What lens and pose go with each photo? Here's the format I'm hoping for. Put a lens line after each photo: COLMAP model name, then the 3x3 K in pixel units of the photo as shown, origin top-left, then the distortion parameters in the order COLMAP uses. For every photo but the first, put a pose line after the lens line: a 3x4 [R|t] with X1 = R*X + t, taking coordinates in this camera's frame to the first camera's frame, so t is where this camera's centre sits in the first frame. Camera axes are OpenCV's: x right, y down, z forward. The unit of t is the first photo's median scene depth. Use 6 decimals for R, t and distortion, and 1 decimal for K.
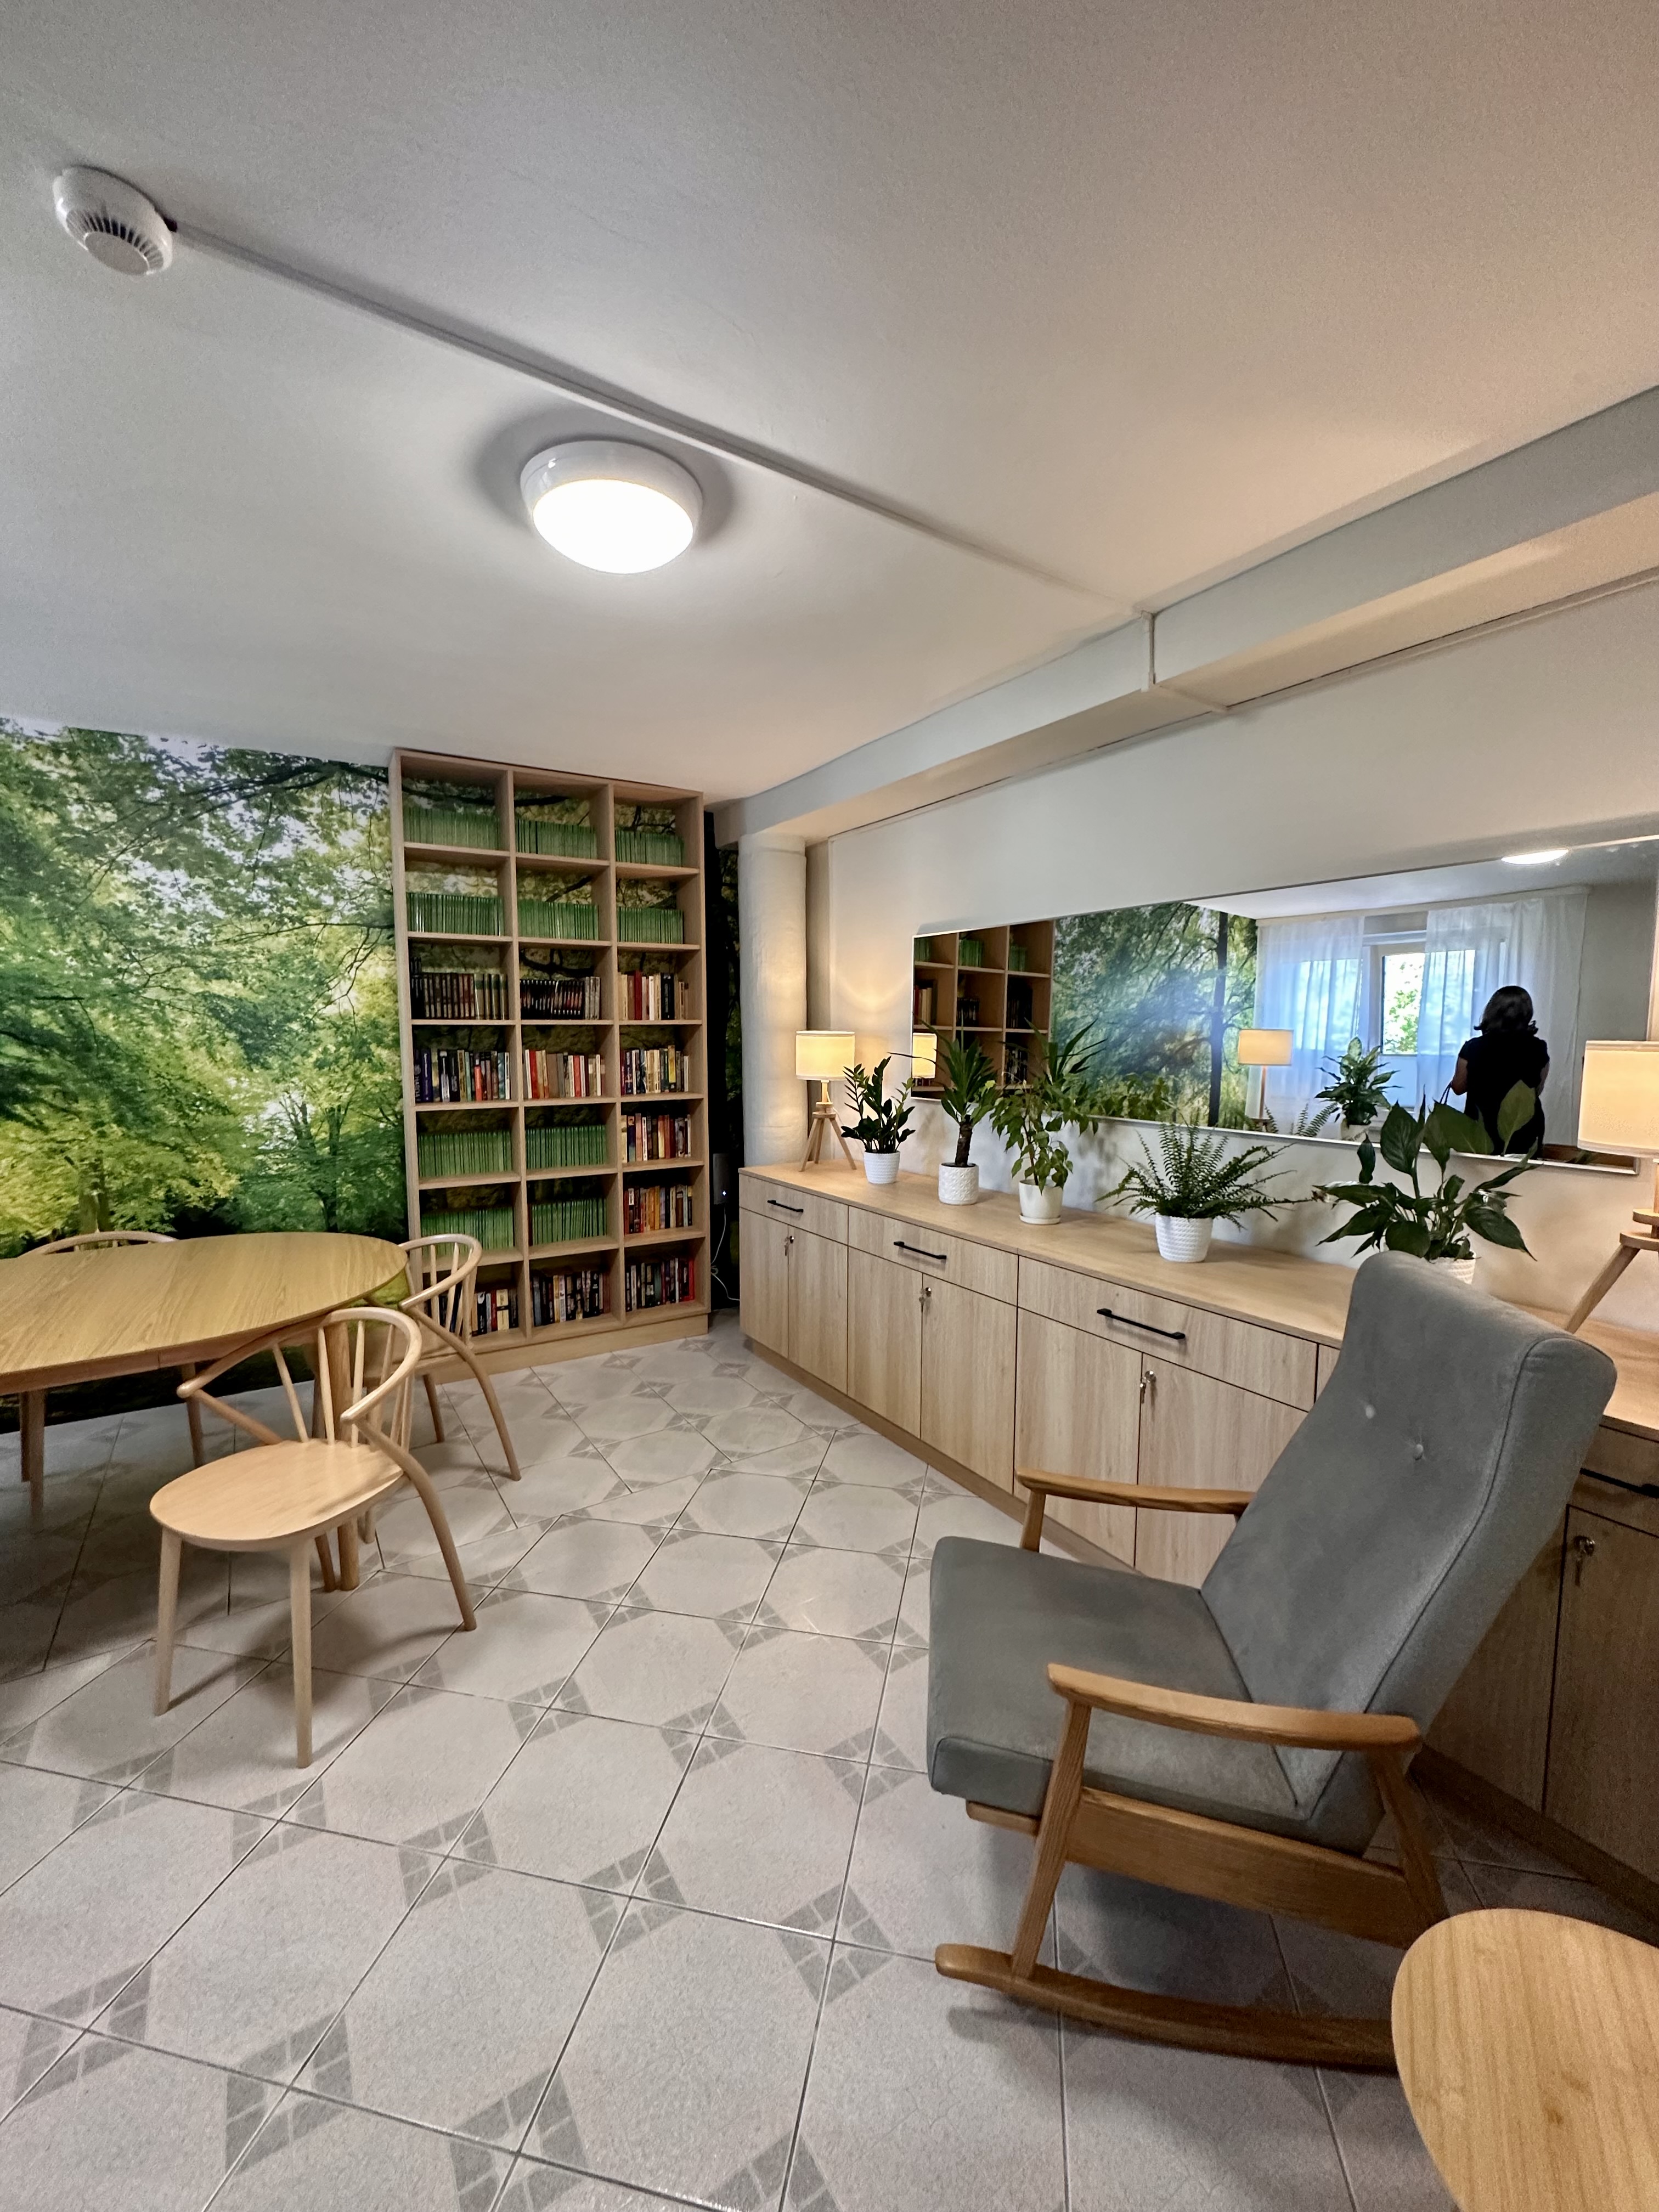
lens RADIAL K [[887.1, 0, 831.6], [0, 887.1, 1107.1], [0, 0, 1]] dist [-0.003393, 0.000834]
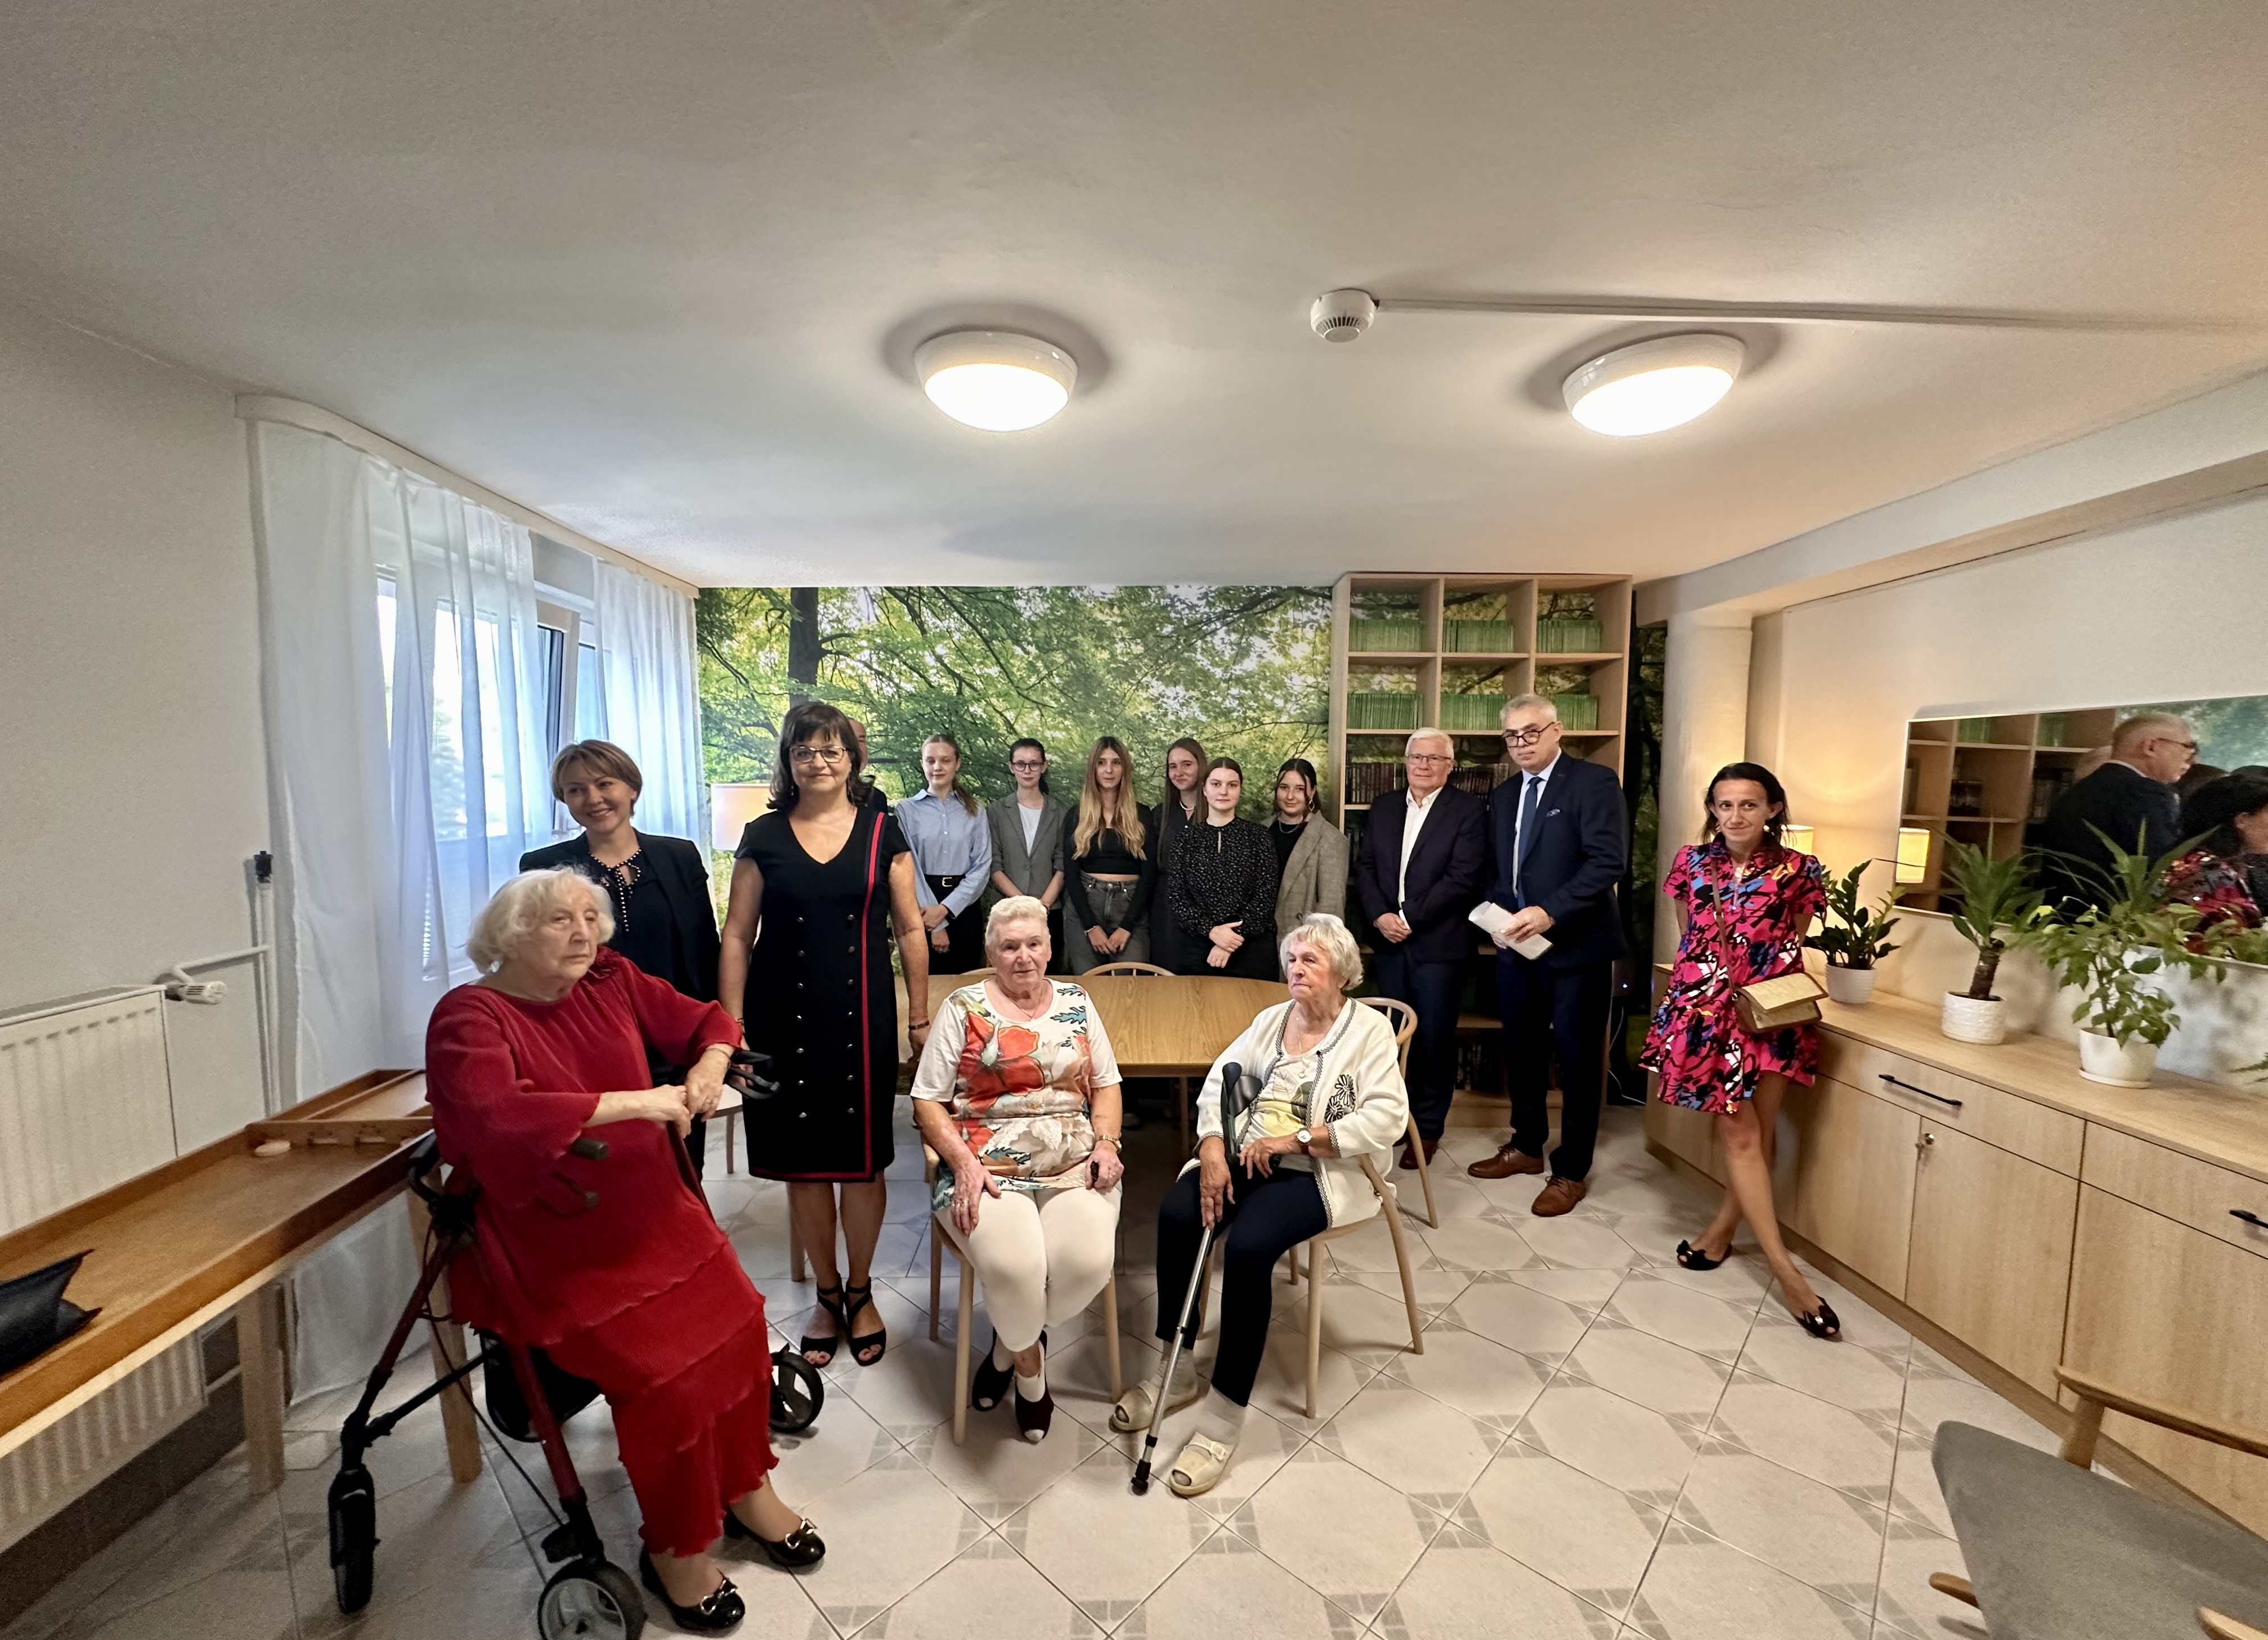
lens RADIAL K [[909.6, 0, 1132.3], [0, 909.6, 849.3], [0, 0, 1]] dist [-0.004059, 0.000830]
pose [[0.851815, 0.050000, -0.521452, -0.094251], [-0.056812, 0.998381, 0.002925, -0.030482], [0.520753, 0.027133, 0.853276, -0.158575]]
